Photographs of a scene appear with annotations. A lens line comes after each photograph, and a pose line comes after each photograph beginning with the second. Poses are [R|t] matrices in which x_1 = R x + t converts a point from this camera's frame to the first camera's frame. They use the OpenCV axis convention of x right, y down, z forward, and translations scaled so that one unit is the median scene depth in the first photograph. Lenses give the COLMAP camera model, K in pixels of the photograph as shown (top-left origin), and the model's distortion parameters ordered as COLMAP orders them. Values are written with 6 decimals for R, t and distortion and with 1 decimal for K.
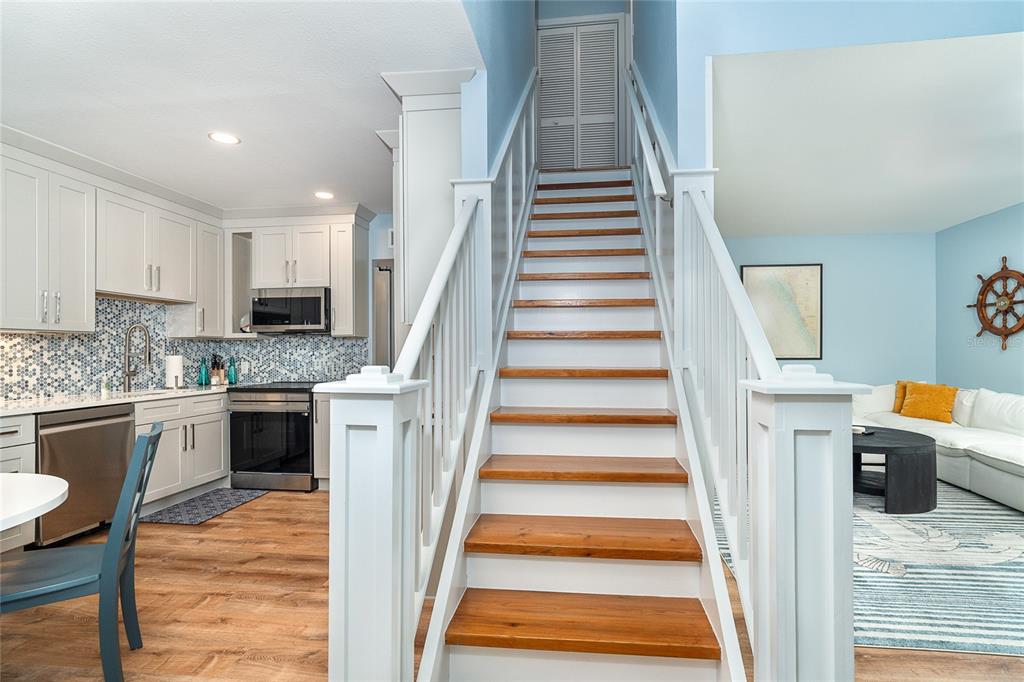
lens RADIAL K [[474.9, 0, 516.2], [0, 474.9, 353.6], [0, 0, 1]] dist [-0.014093, 0.003943]
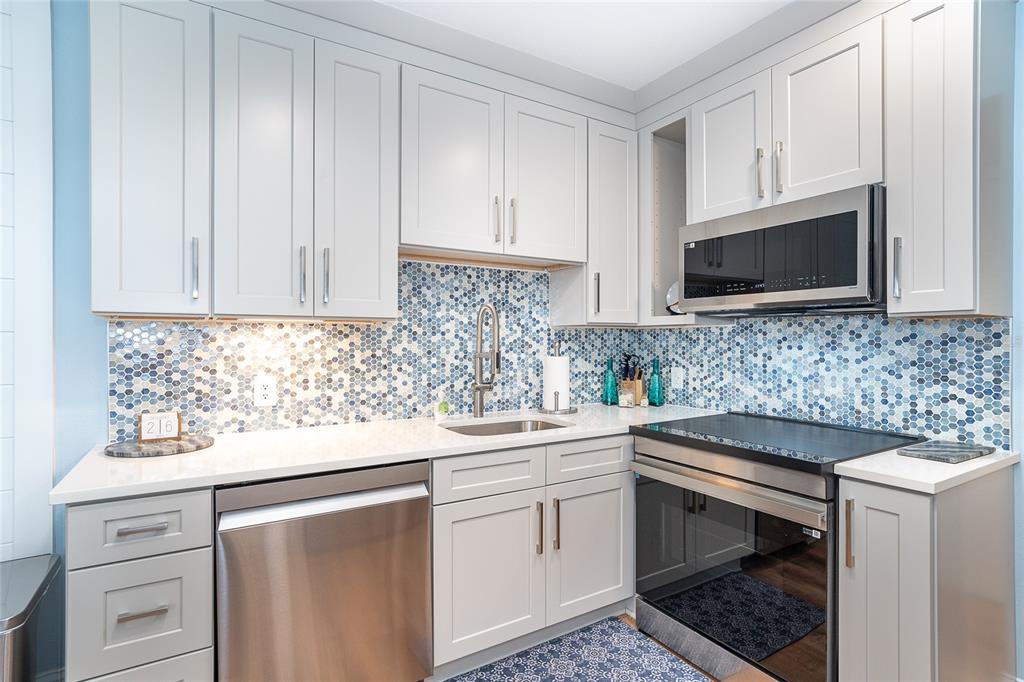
lens RADIAL K [[474.9, 0, 461.6], [0, 474.9, 333.7], [0, 0, 1]] dist [-0.014093, 0.003943]
pose [[0.536171, -0.000414, -0.844109, -0.284448], [-0.011141, 0.999909, -0.007567, -0.018469], [0.844036, 0.013462, 0.536118, 0.577424]]
